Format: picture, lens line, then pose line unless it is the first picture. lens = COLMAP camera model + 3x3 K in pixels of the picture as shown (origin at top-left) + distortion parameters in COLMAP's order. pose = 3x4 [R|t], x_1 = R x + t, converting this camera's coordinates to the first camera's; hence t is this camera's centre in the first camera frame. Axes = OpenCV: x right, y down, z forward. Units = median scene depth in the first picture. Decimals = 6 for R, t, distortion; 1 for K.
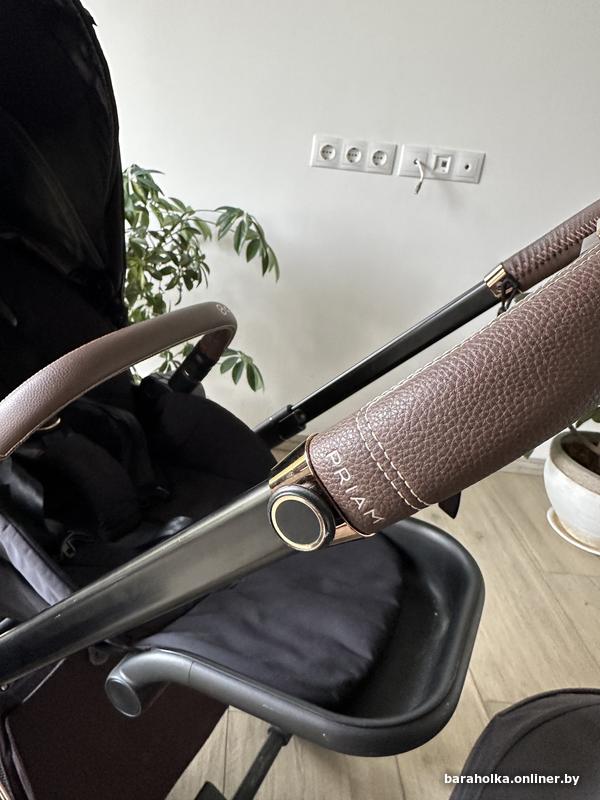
lens RADIAL K [[588.4, 0, 262.3], [0, 588.4, 364.9], [0, 0, 1]] dist [-0.007276, -0.003613]
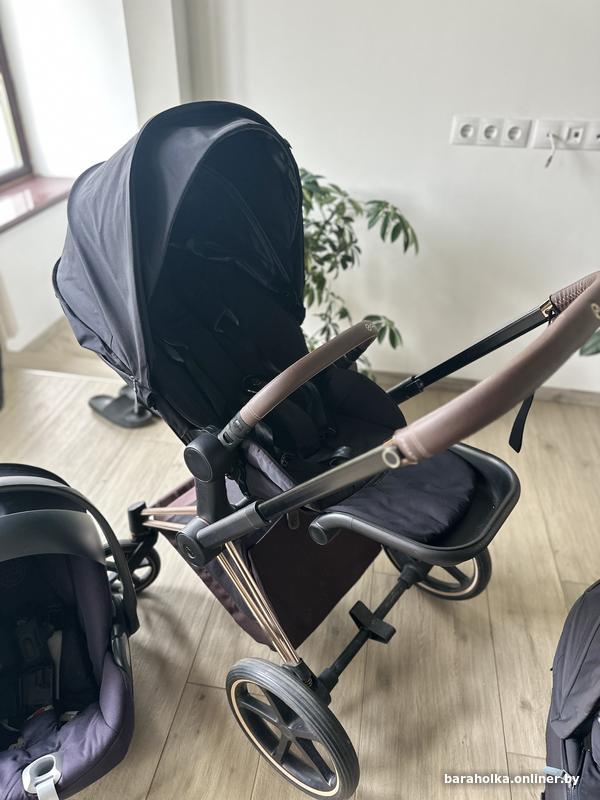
lens RADIAL K [[611.8, 0, 310.9], [0, 611.8, 404.7], [0, 0, 1]] dist [0.122710, -0.220352]
pose [[0.986260, 0.020408, -0.163935, 0.029504], [0.013487, 0.979081, 0.203024, -0.118501], [0.164649, -0.202445, 0.965353, -0.377965]]
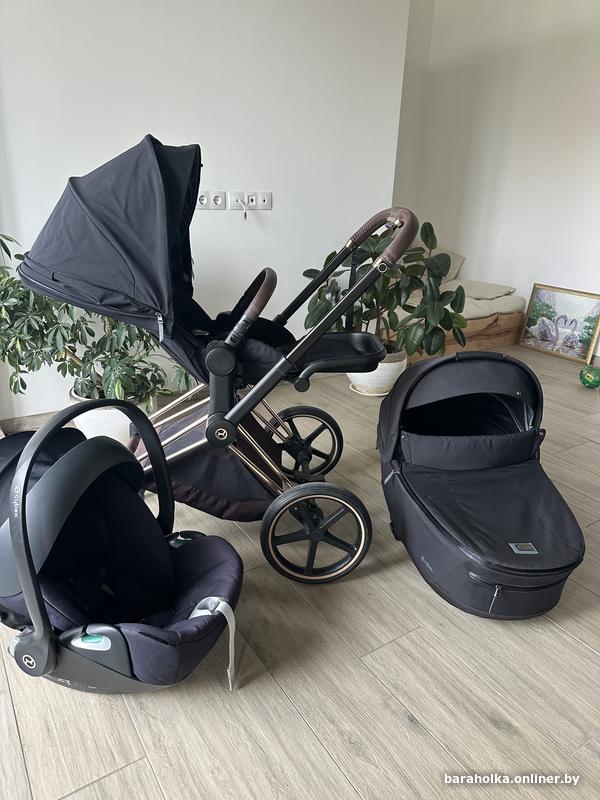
lens RADIAL K [[611.8, 0, 310.9], [0, 611.8, 404.7], [0, 0, 1]] dist [0.122710, -0.220352]
pose [[0.822522, -0.256107, 0.507806, -0.787020], [0.254988, 0.964166, 0.073249, 0.181400], [-0.508369, 0.069235, 0.858351, -0.751885]]
